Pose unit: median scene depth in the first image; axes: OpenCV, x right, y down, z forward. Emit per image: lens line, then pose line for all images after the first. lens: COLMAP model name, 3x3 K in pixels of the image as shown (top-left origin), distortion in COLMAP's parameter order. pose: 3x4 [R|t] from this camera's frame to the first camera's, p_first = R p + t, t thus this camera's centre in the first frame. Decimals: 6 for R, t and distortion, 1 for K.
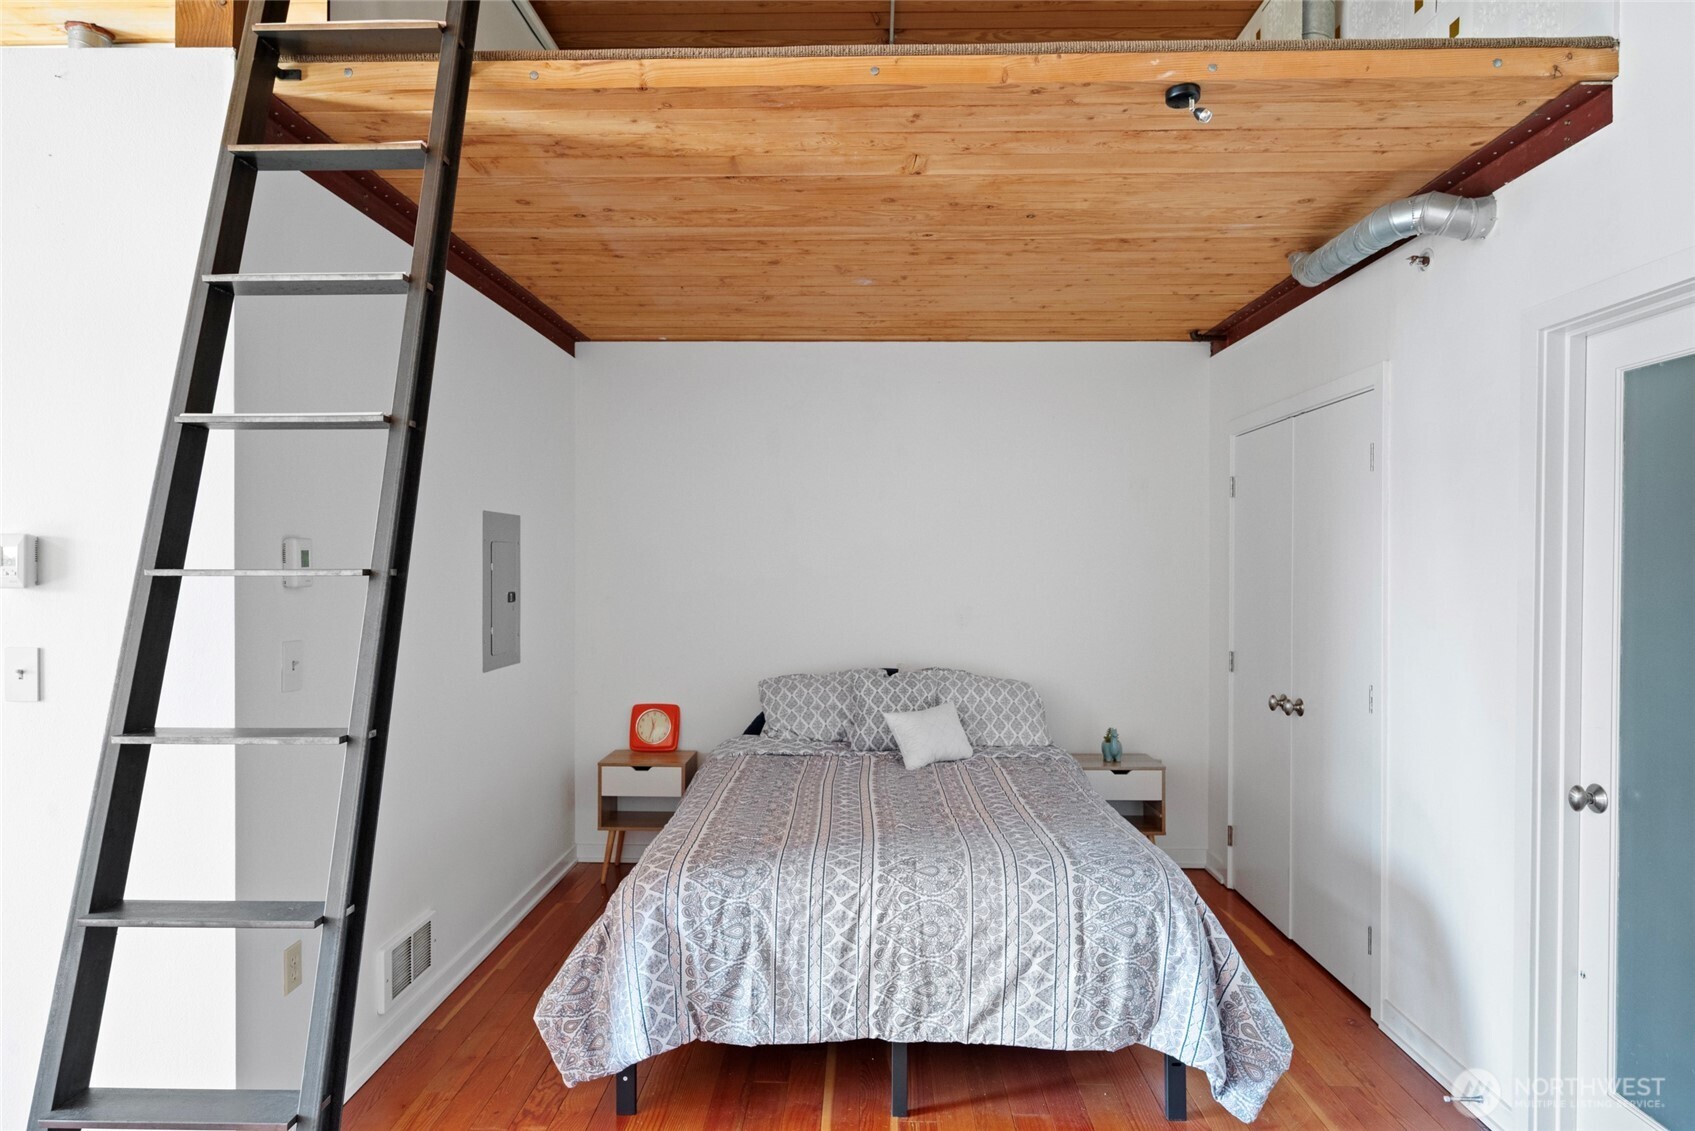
lens RADIAL K [[967.0, 0, 844.5], [0, 967.0, 567.9], [0, 0, 1]] dist [-0.001670, -0.002394]
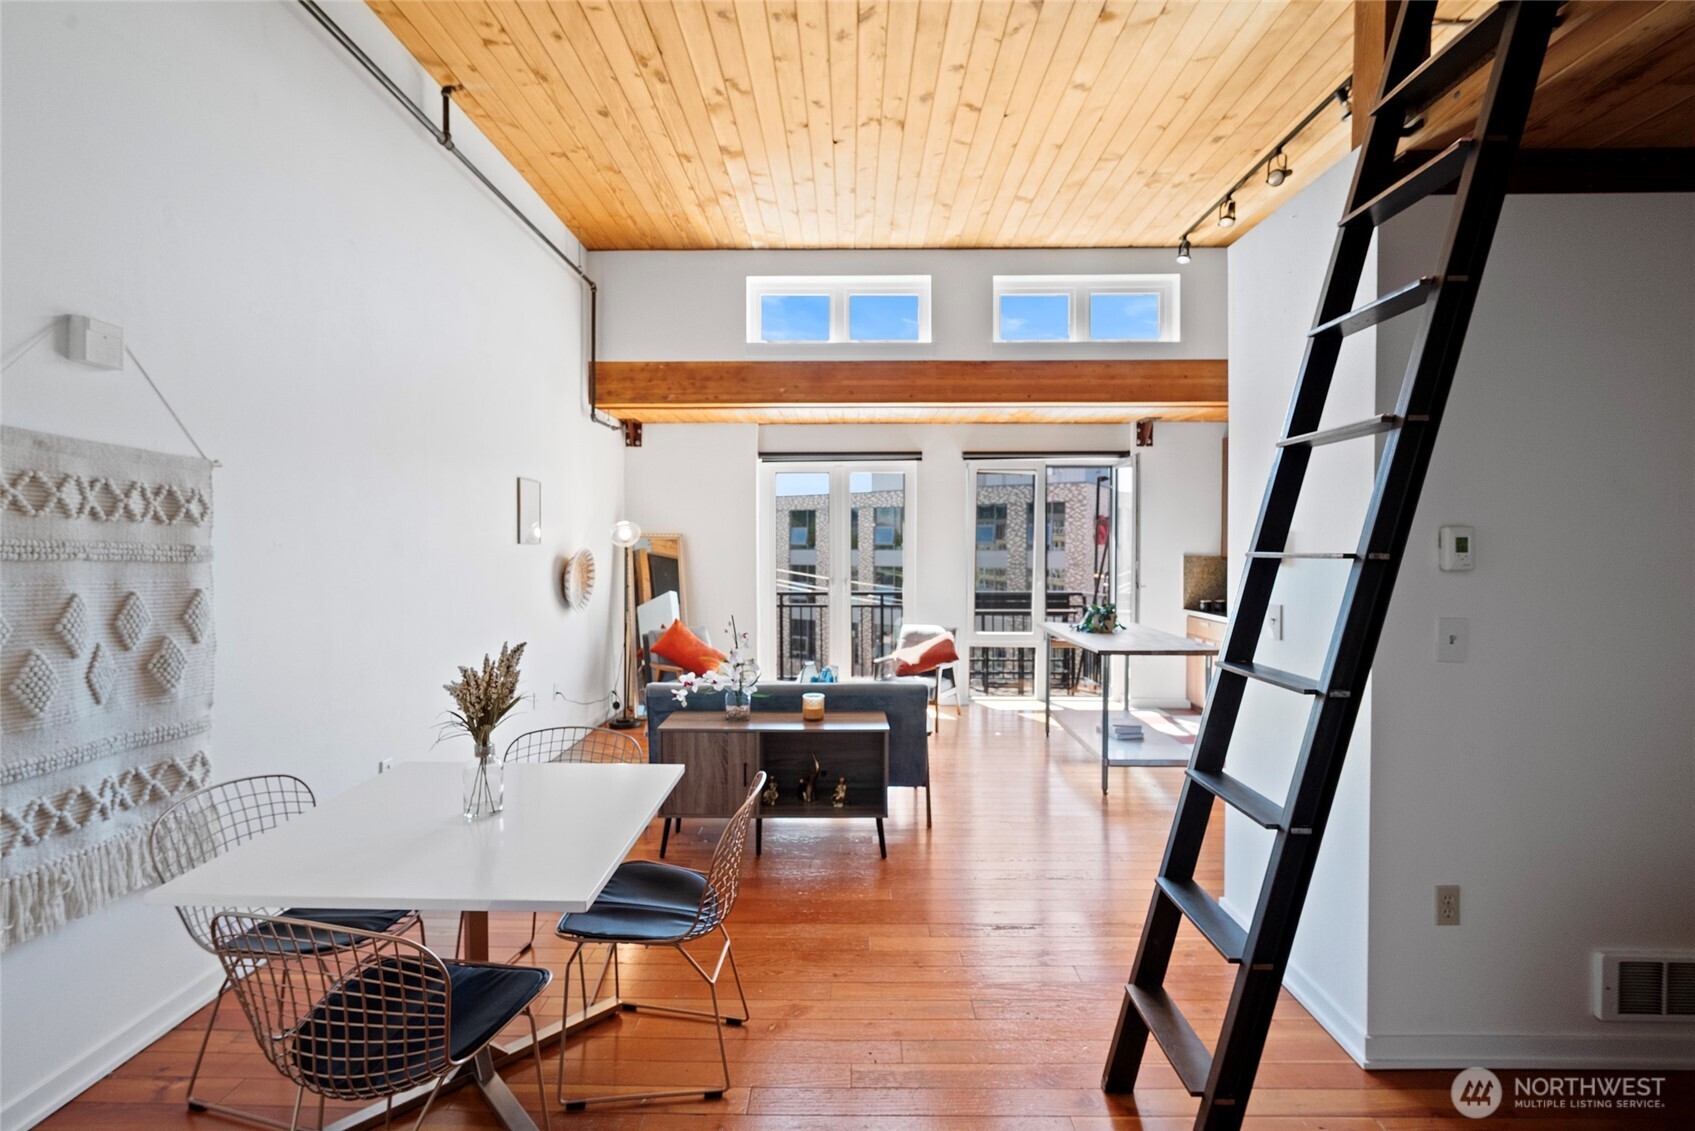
lens RADIAL K [[757.1, 0, 840.2], [0, 757.1, 558.5], [0, 0, 1]] dist [-0.000905, -0.000223]
pose [[0.007124, 0.014150, -0.999875, 0.290914], [-0.009257, 0.999858, 0.014084, 0.000320], [0.999932, 0.009156, 0.007254, 0.263982]]
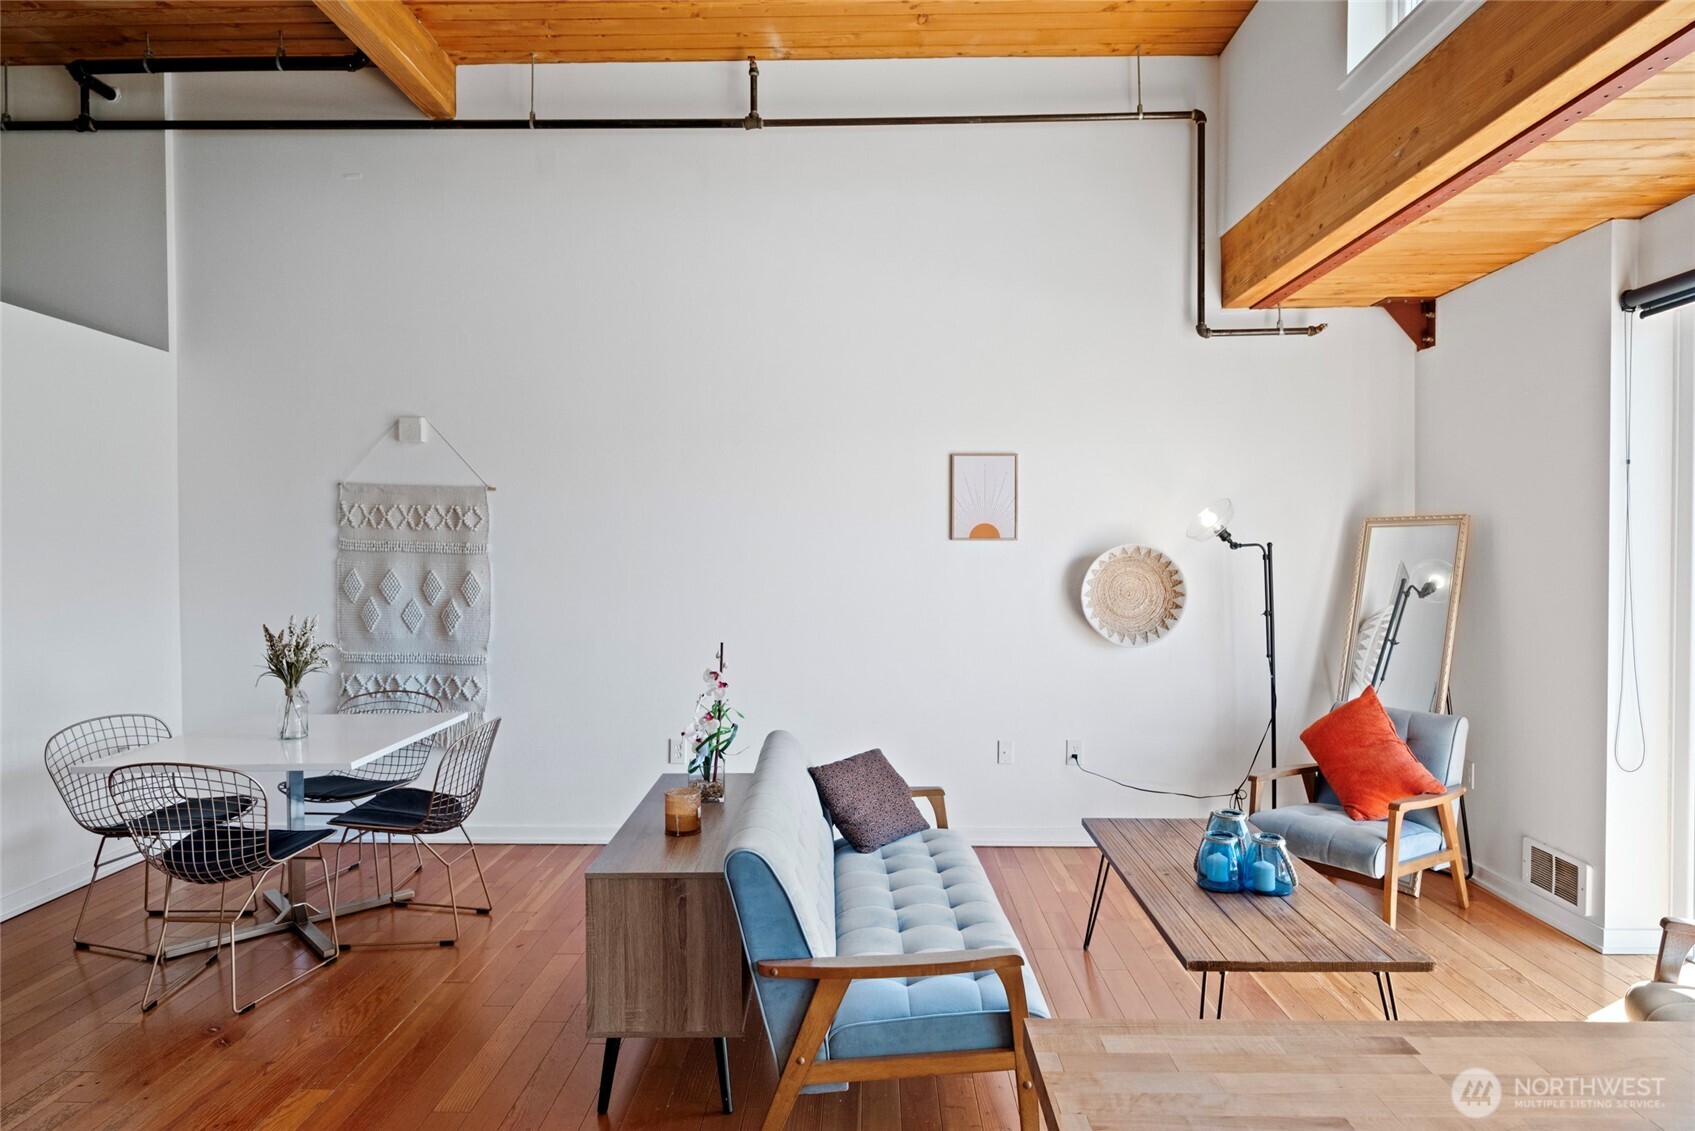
lens RADIAL K [[967.0, 0, 844.7], [0, 967.0, 569.3], [0, 0, 1]] dist [-0.001670, -0.002394]
pose [[-0.999996, -0.000840, -0.002739, -1.371855], [-0.000909, 0.999676, 0.025434, 0.007155], [0.002717, 0.025437, -0.999673, 1.330643]]
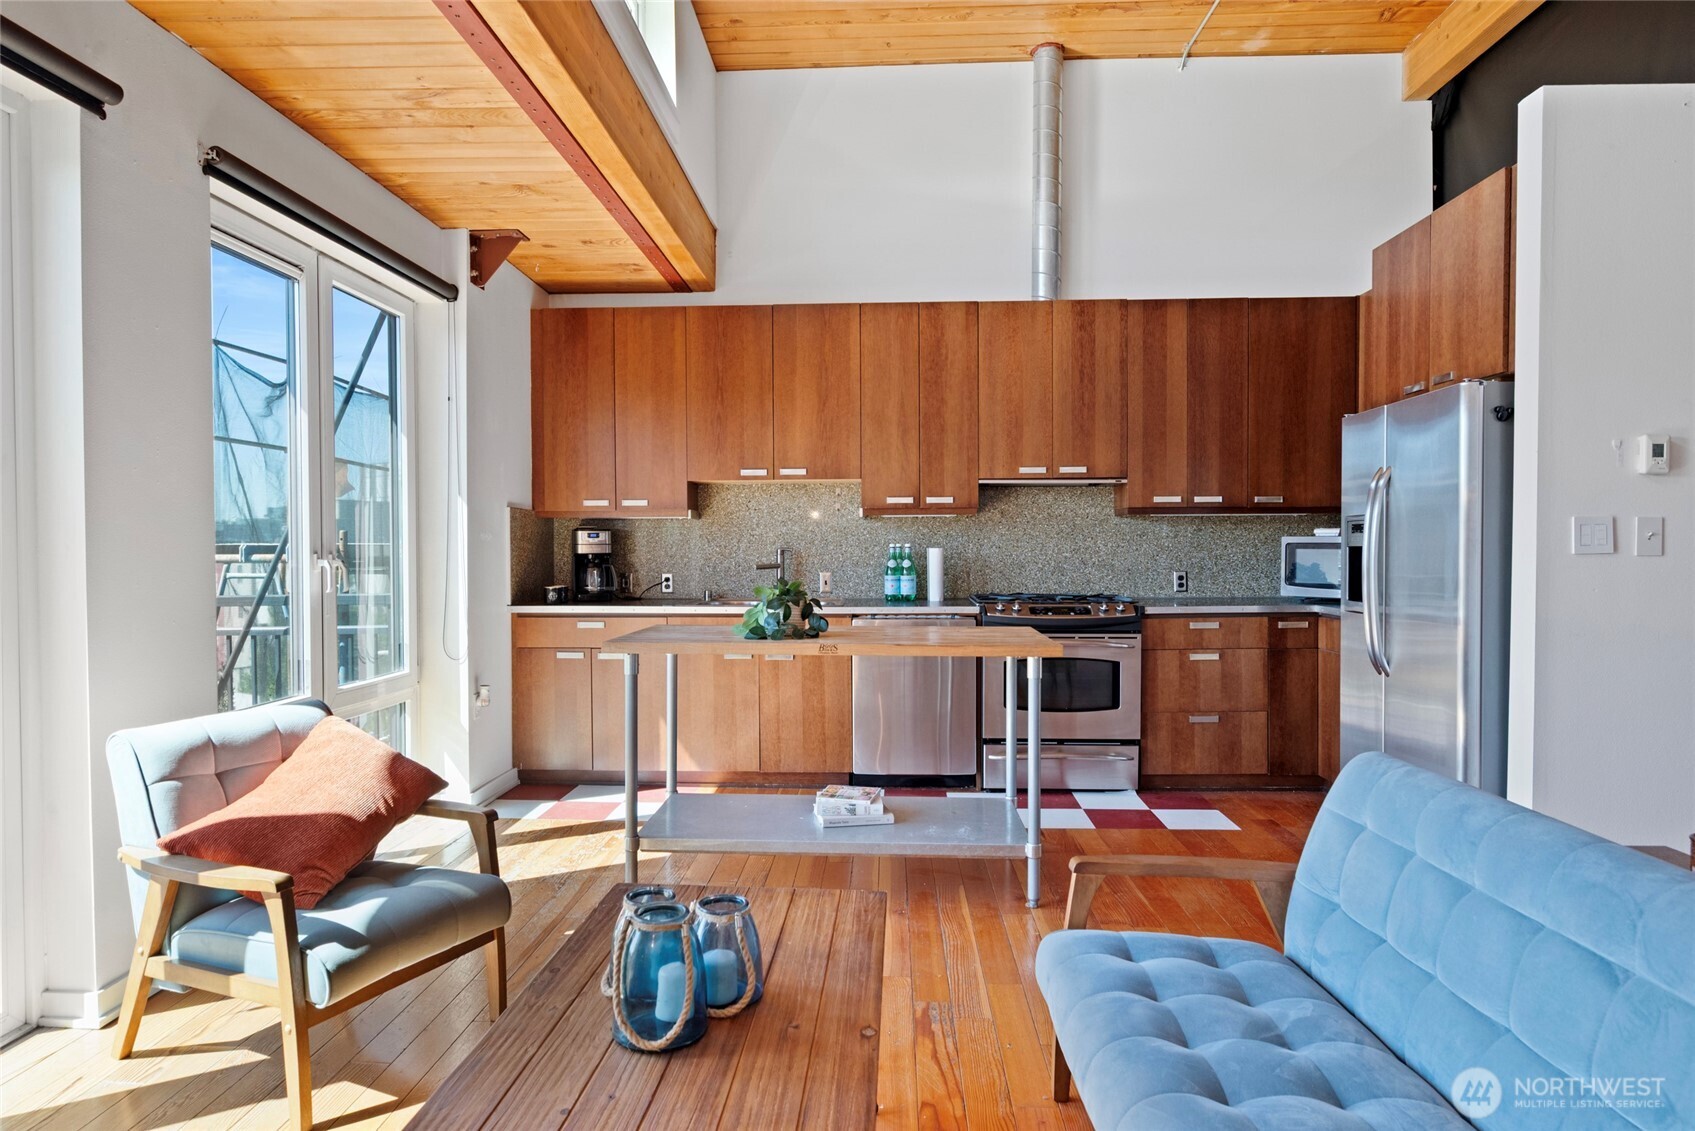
lens RADIAL K [[967.0, 0, 845.4], [0, 967.0, 570.0], [0, 0, 1]] dist [-0.001670, -0.002394]
pose [[0.999719, -0.003774, -0.023382, -1.707270], [0.004076, 0.999909, 0.012850, 0.118366], [0.023331, -0.012942, 0.999644, -0.357899]]
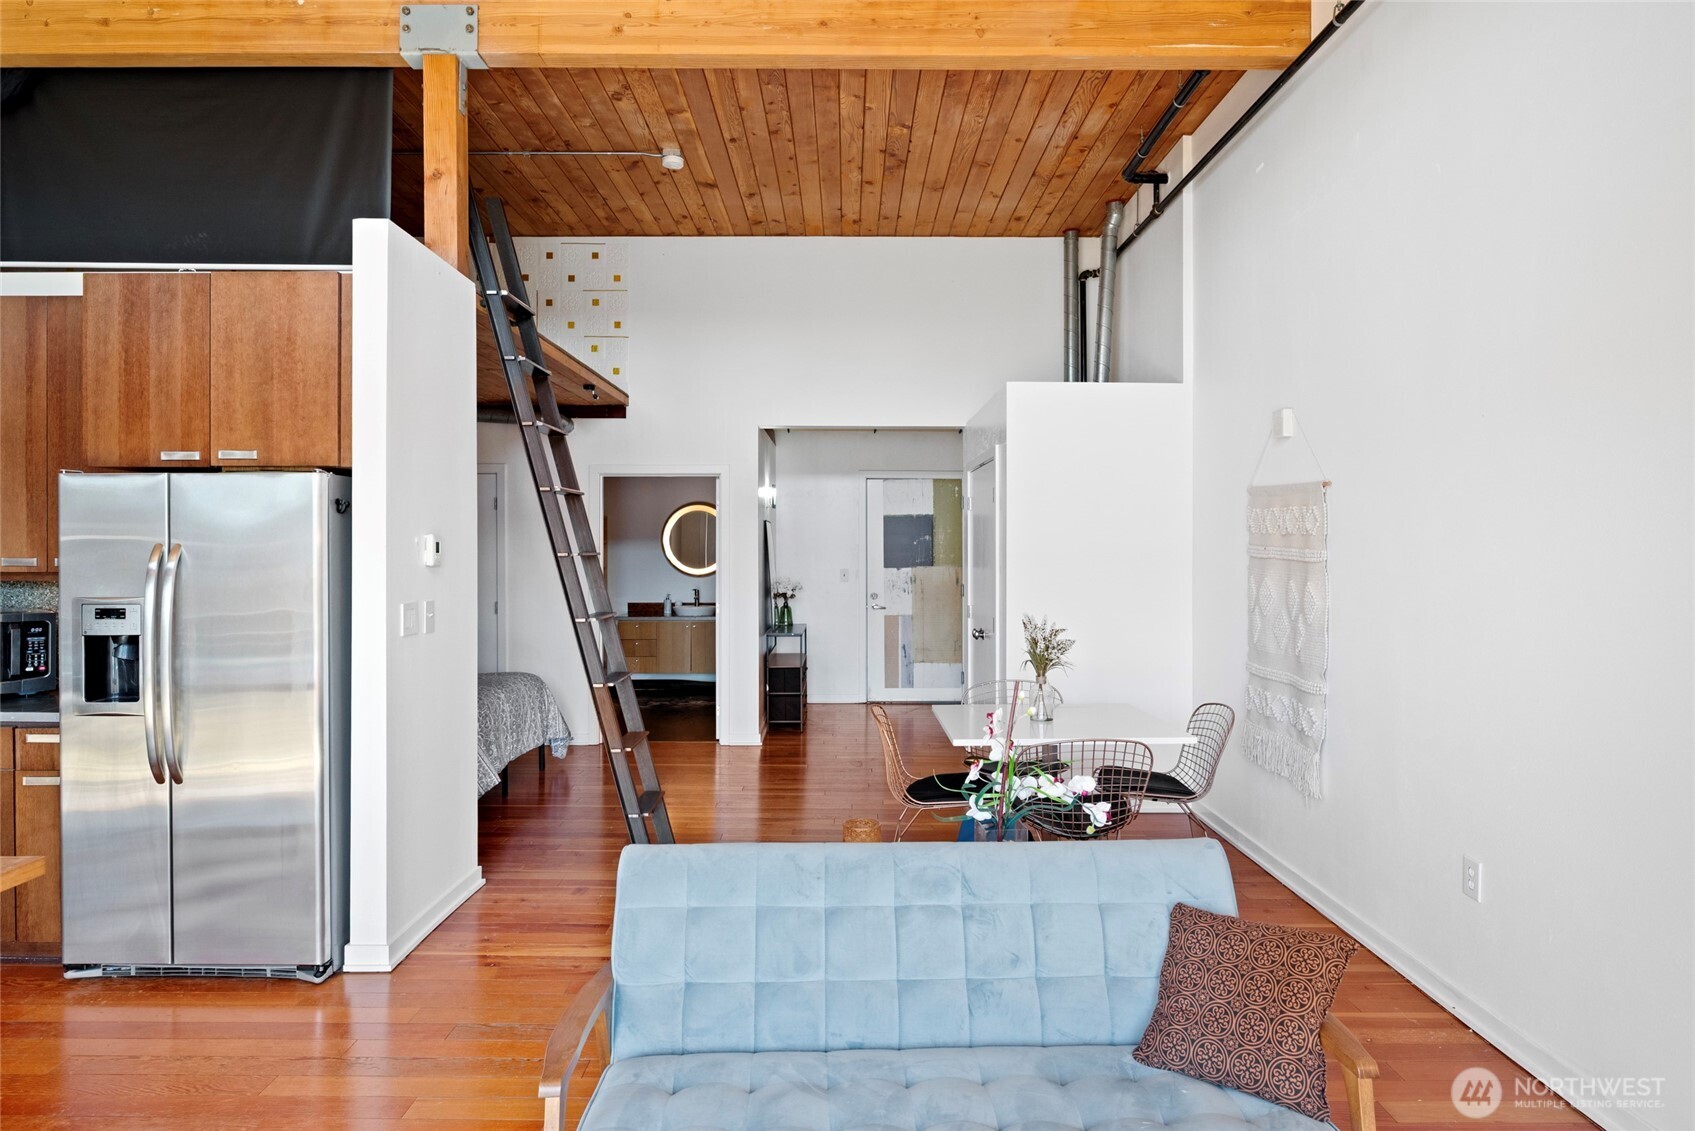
lens RADIAL K [[967.0, 0, 842.7], [0, 967.0, 556.8], [0, 0, 1]] dist [-0.001670, -0.002394]
pose [[-0.022928, -0.011342, 0.999673, -2.212357], [0.008165, 0.999900, 0.011532, -0.006919], [-0.999704, 0.008427, -0.022833, 0.271475]]
